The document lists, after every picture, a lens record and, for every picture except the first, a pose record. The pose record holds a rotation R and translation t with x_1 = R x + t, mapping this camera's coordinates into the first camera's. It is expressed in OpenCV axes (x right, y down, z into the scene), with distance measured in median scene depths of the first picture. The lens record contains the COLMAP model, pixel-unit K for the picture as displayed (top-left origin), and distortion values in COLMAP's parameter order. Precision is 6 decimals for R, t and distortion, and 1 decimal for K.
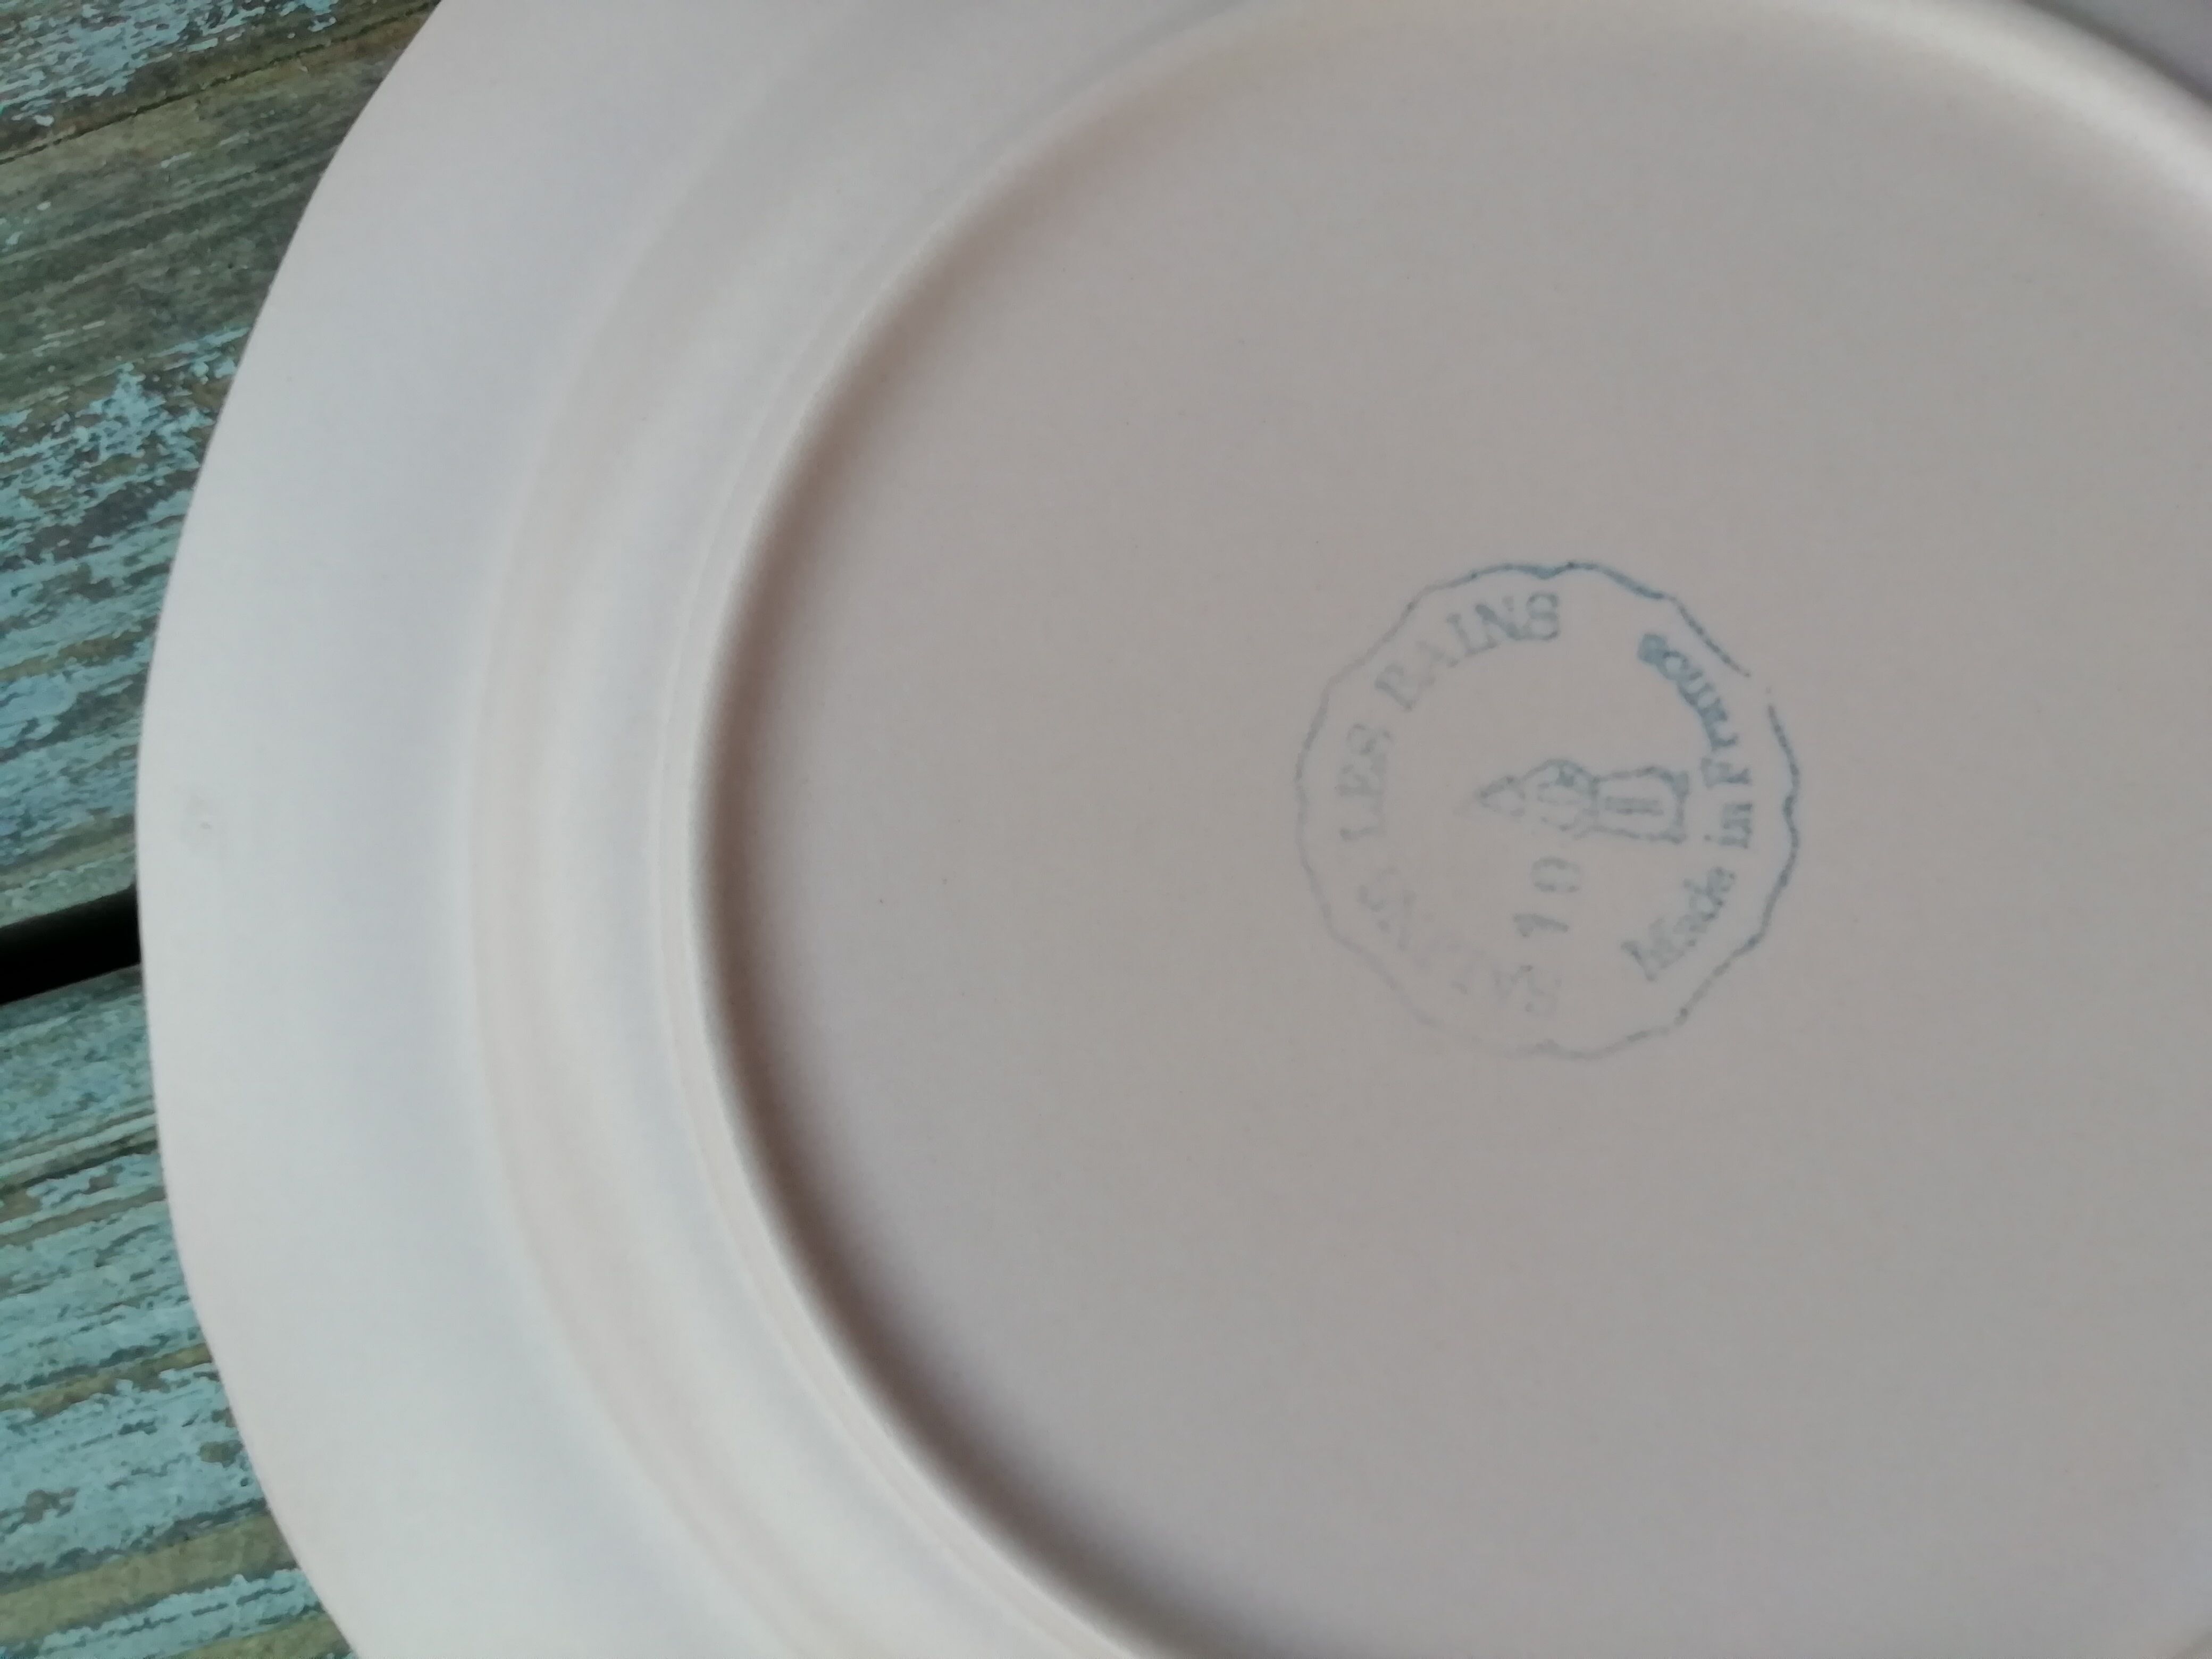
lens RADIAL K [[1669.1, 0, 1106.5], [0, 1669.1, 830.2], [0, 0, 1]] dist [-0.049527, 0.034981]
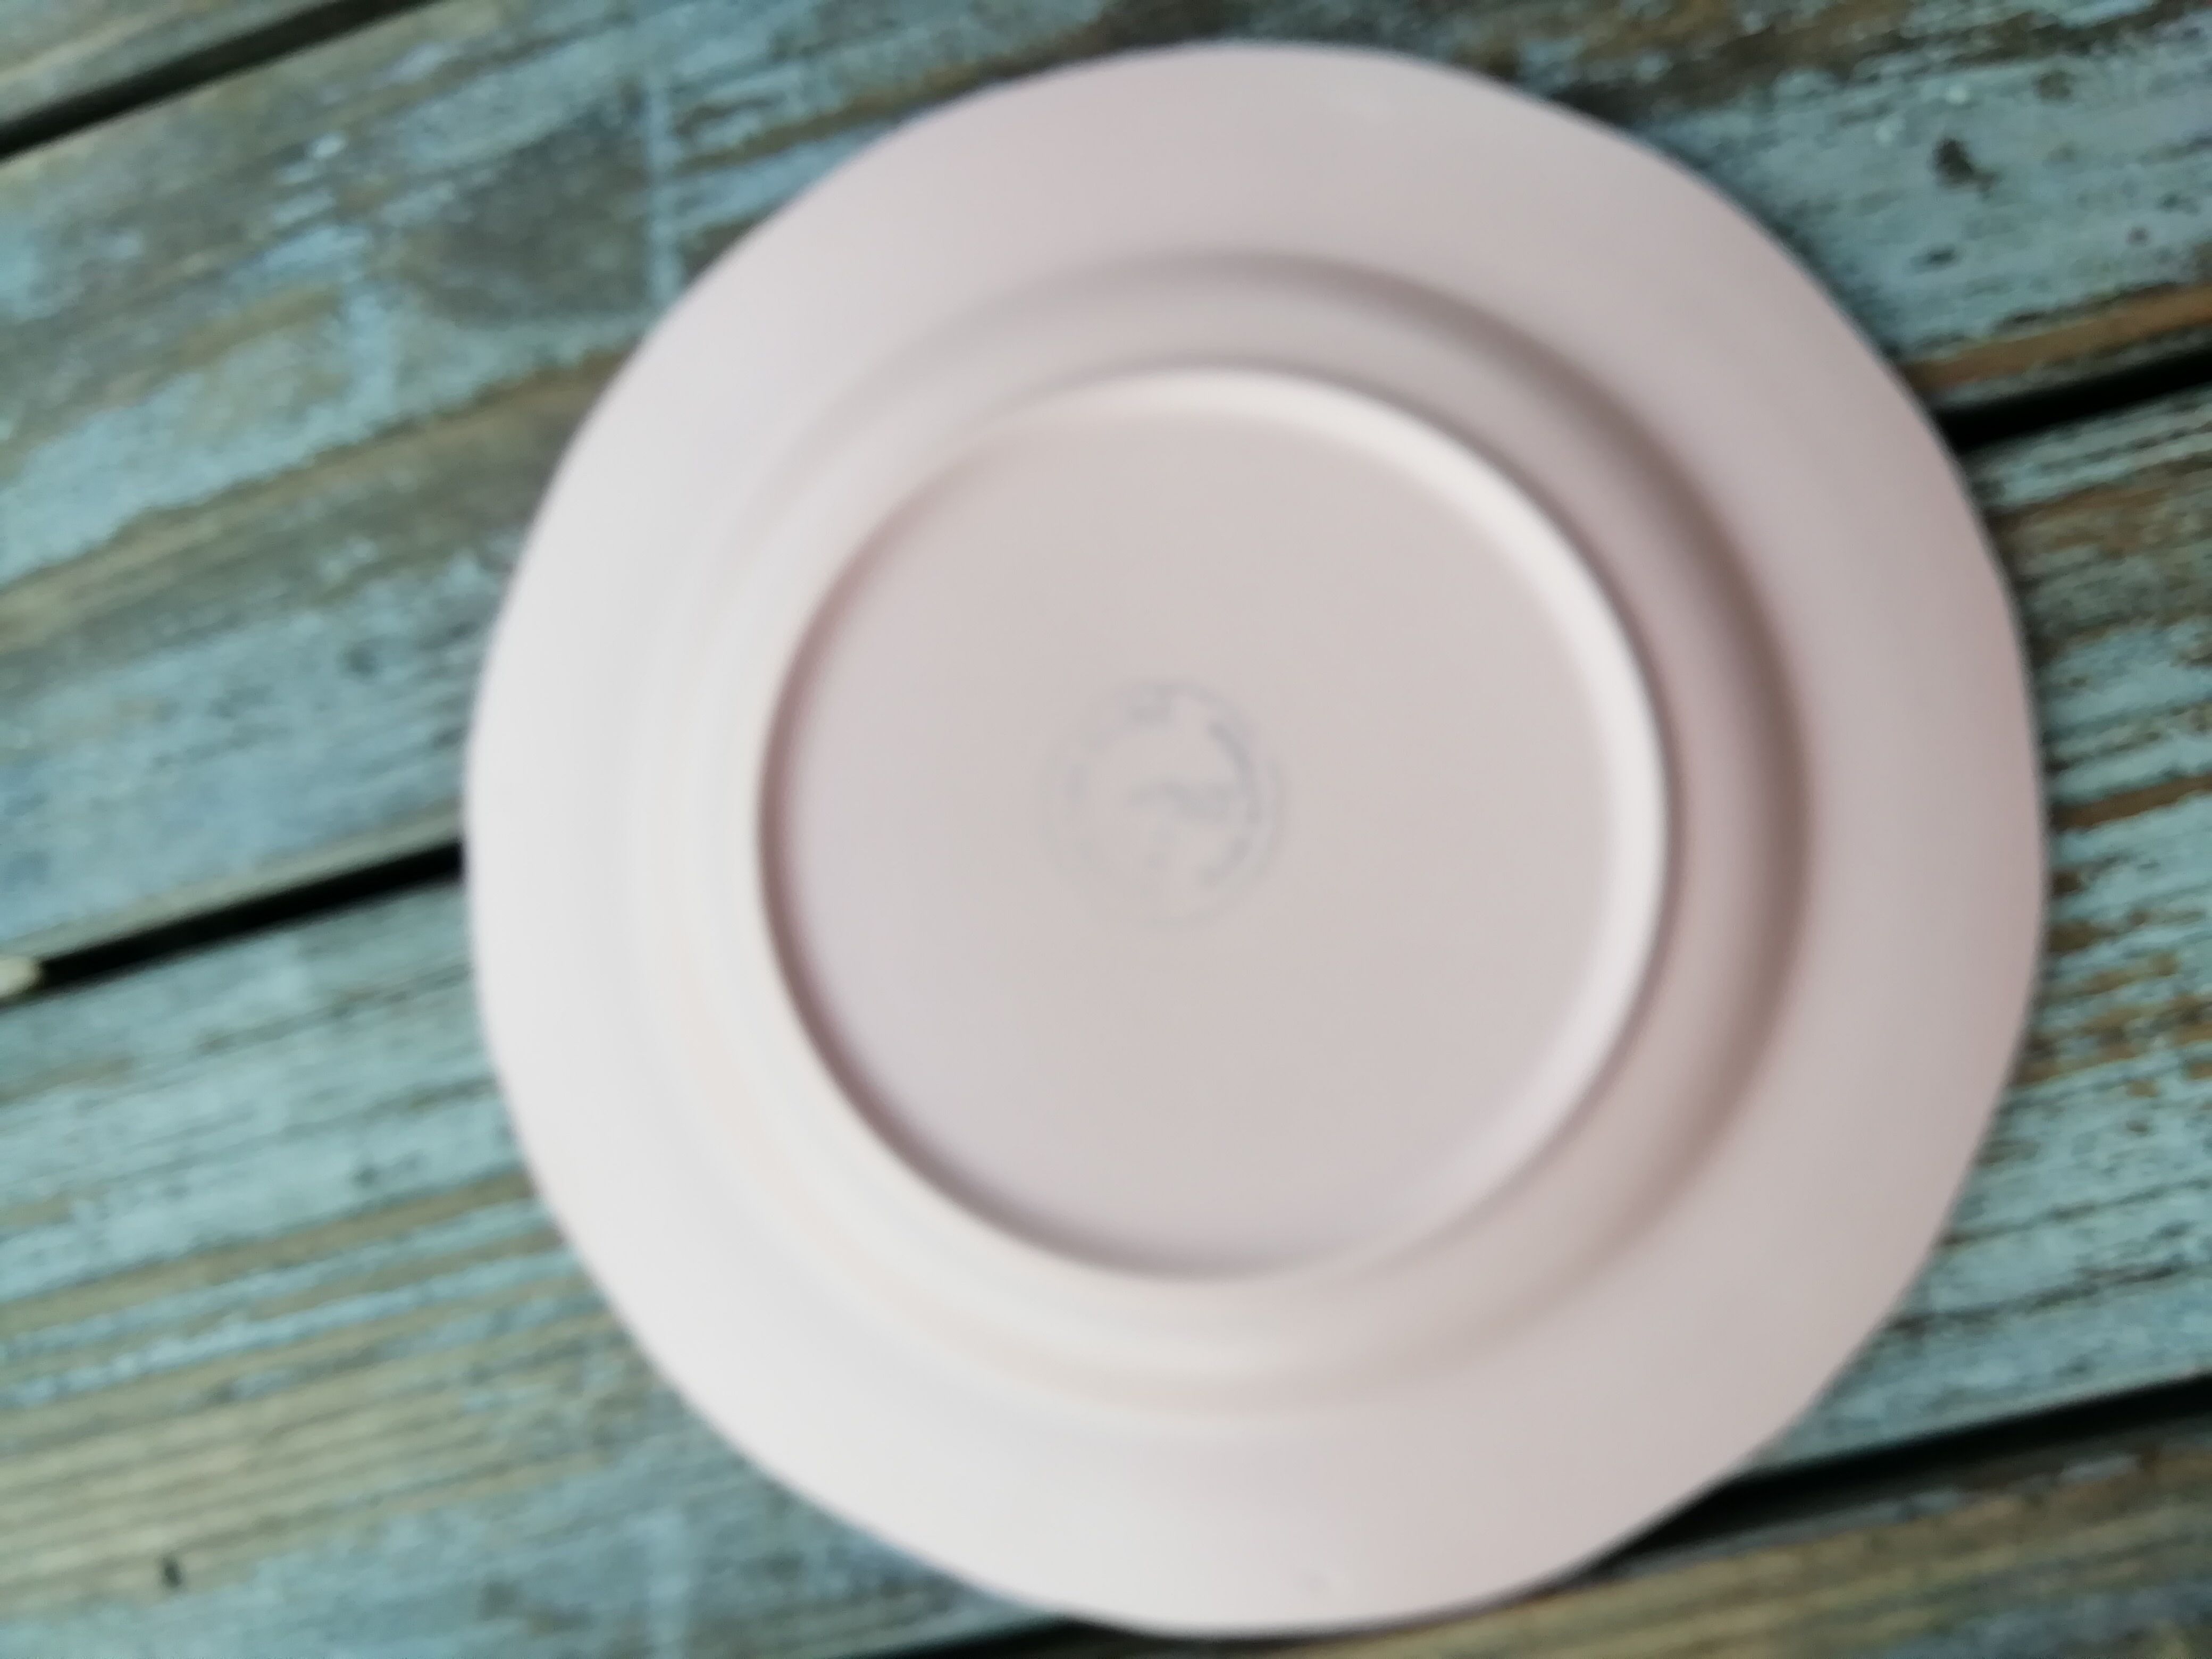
lens RADIAL K [[1669.1, 0, 1019.8], [0, 1669.1, 855.2], [0, 0, 1]] dist [-0.049527, 0.034981]
pose [[0.994299, 0.026698, -0.103230, 0.238564], [-0.026151, 0.999636, 0.006649, 0.030838], [0.103370, -0.003912, 0.994635, -0.832065]]
